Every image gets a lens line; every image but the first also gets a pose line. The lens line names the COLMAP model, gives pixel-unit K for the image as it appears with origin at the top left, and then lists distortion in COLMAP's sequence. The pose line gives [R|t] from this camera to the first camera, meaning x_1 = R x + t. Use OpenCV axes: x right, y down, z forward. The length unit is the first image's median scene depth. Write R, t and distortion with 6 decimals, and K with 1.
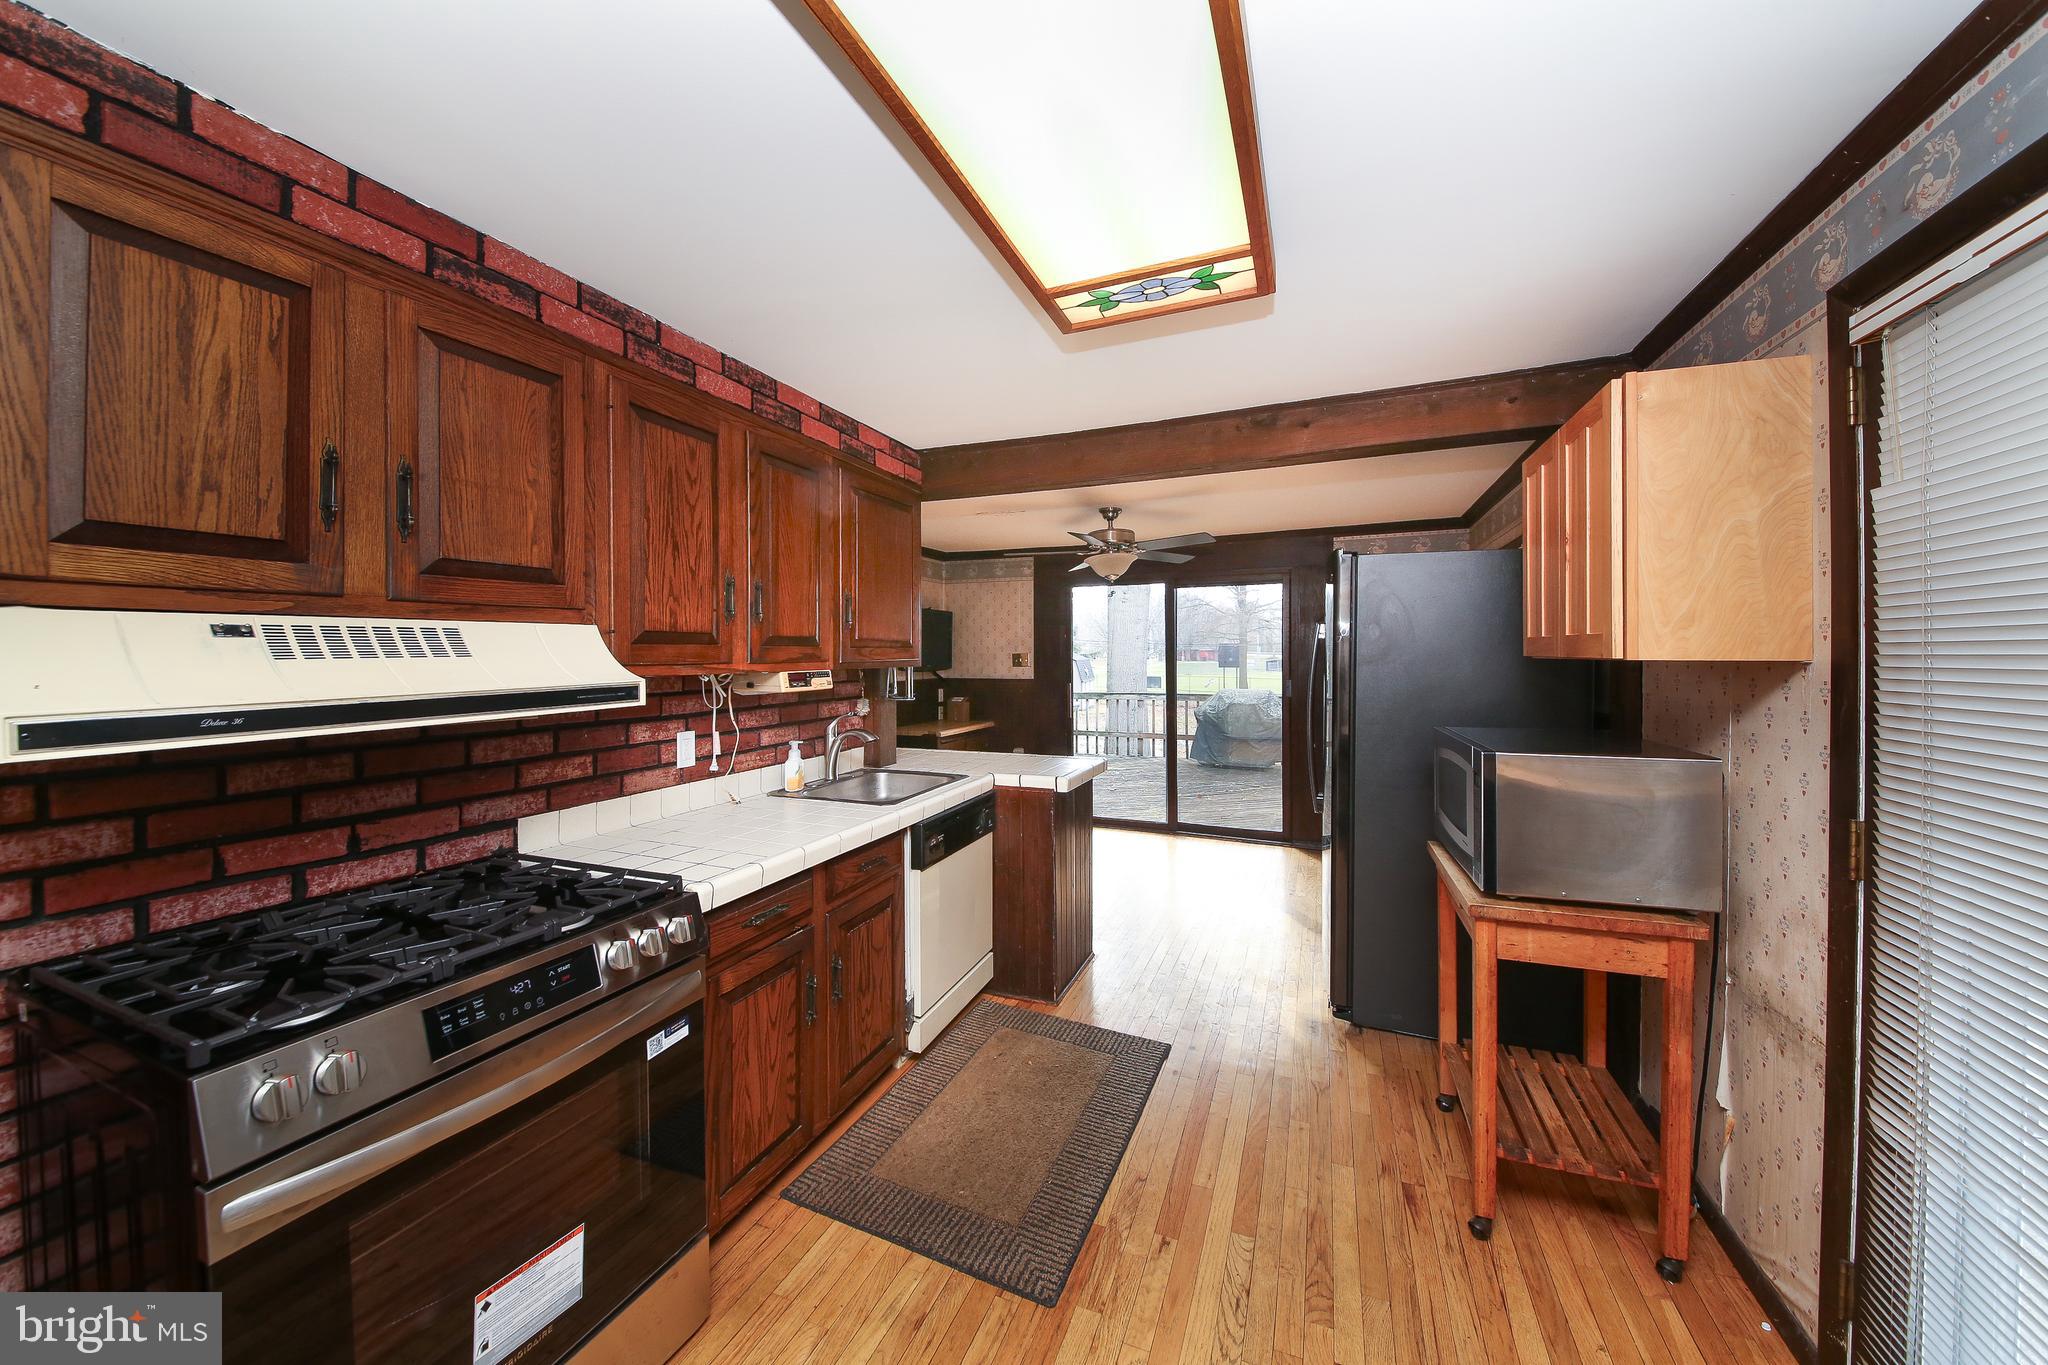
lens RADIAL K [[746.1, 0, 1014.2], [0, 746.1, 651.6], [0, 0, 1]] dist [0.006626, -0.001376]
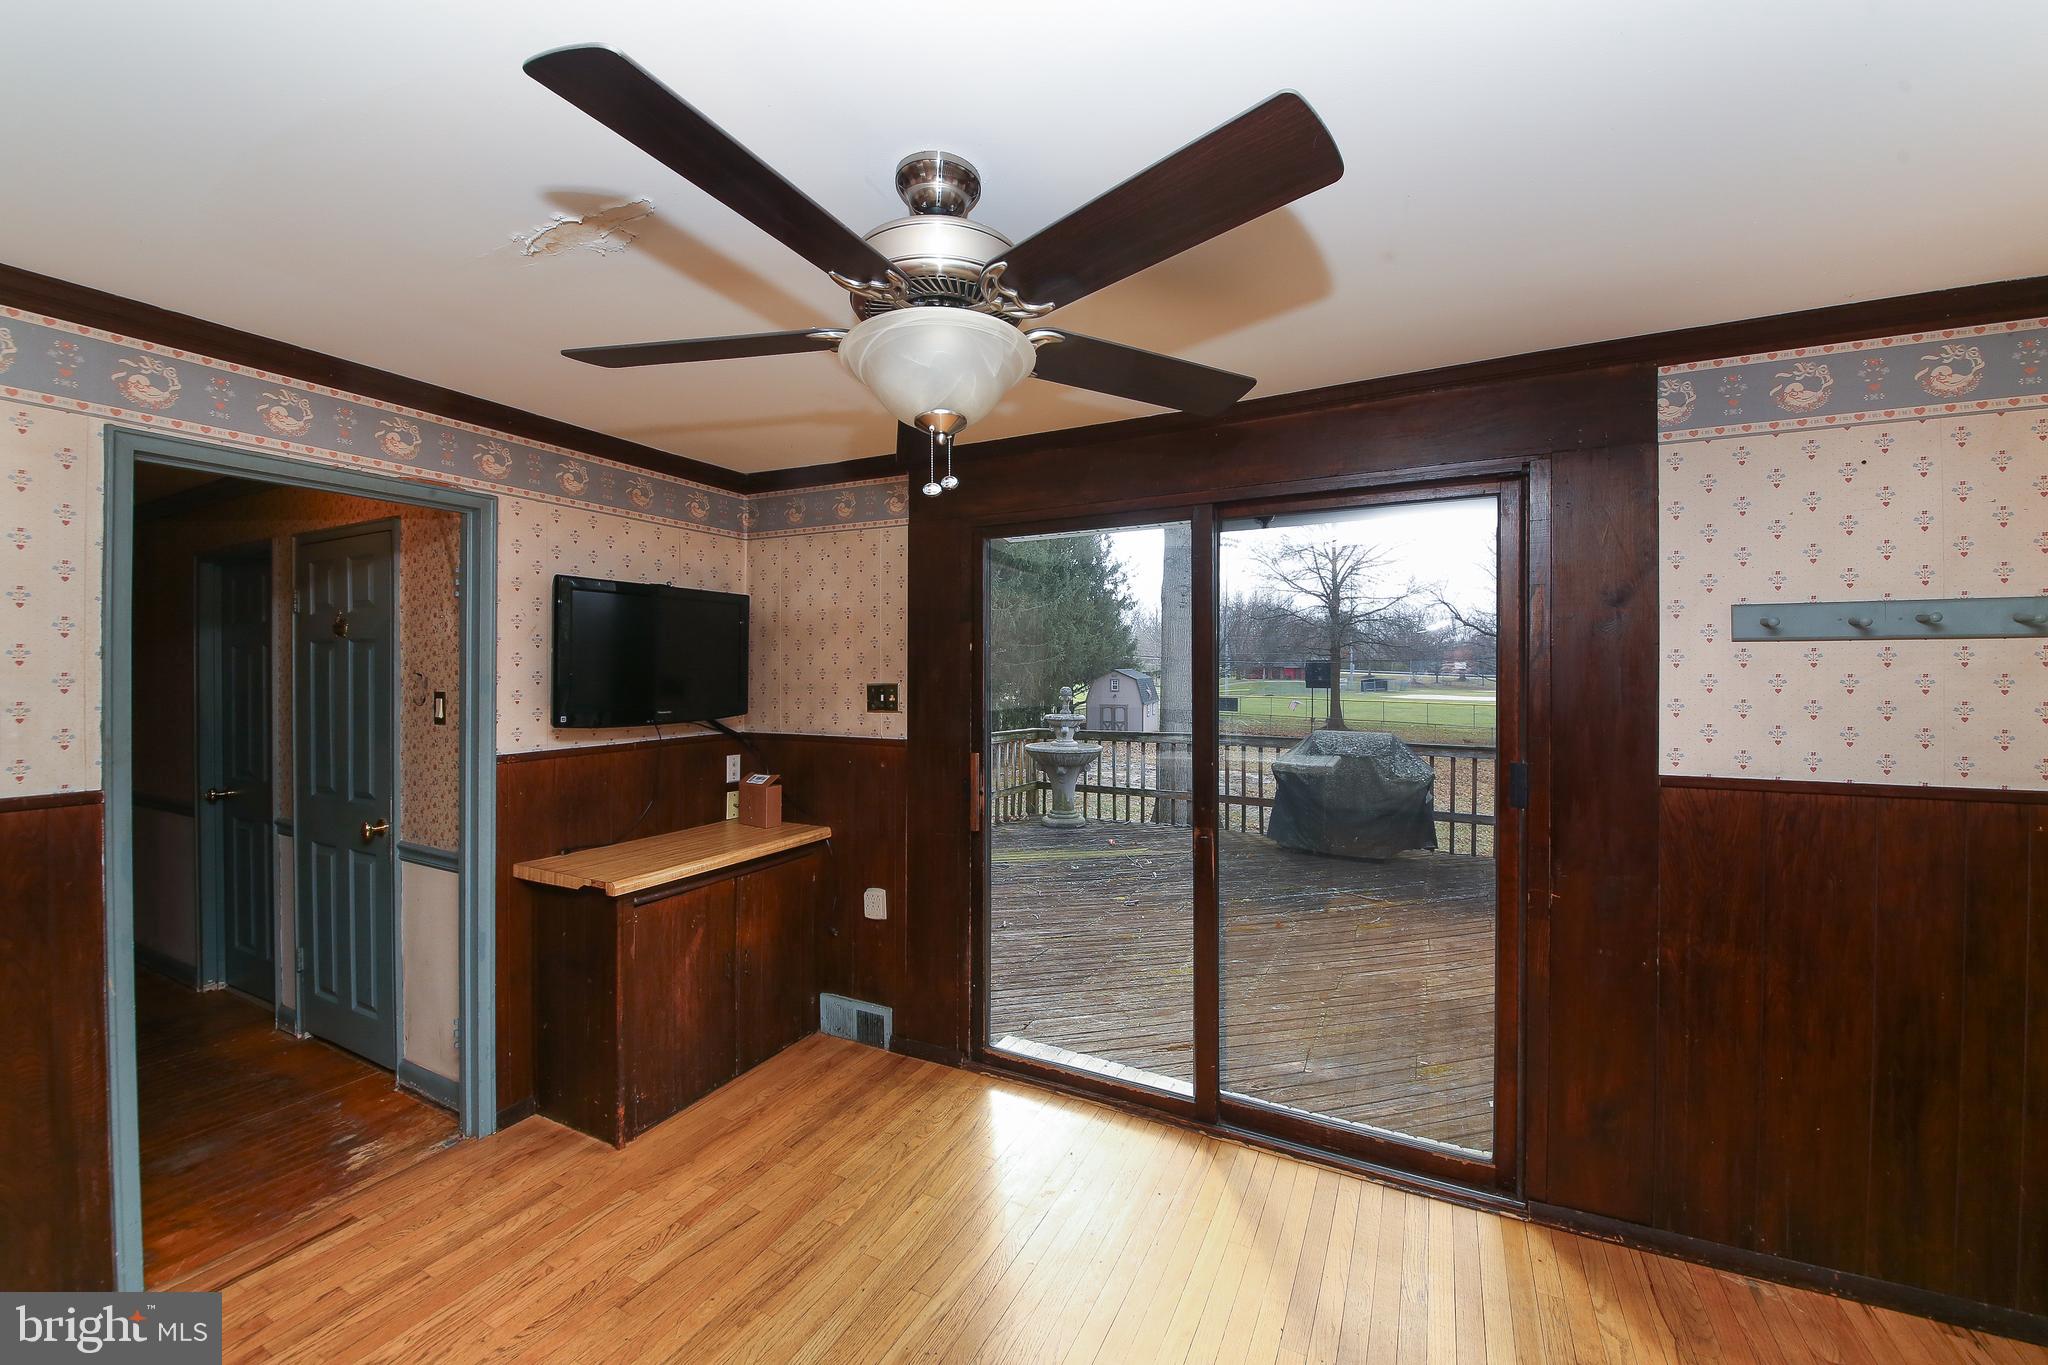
lens RADIAL K [[795.1, 0, 1013.7], [0, 795.1, 671.5], [0, 0, 1]] dist [0.000193, 0.000009]
pose [[0.996403, 0.002363, -0.084705, 0.130453], [-0.001986, 0.999988, 0.004537, -0.007678], [0.084714, -0.004352, 0.996396, 0.511432]]
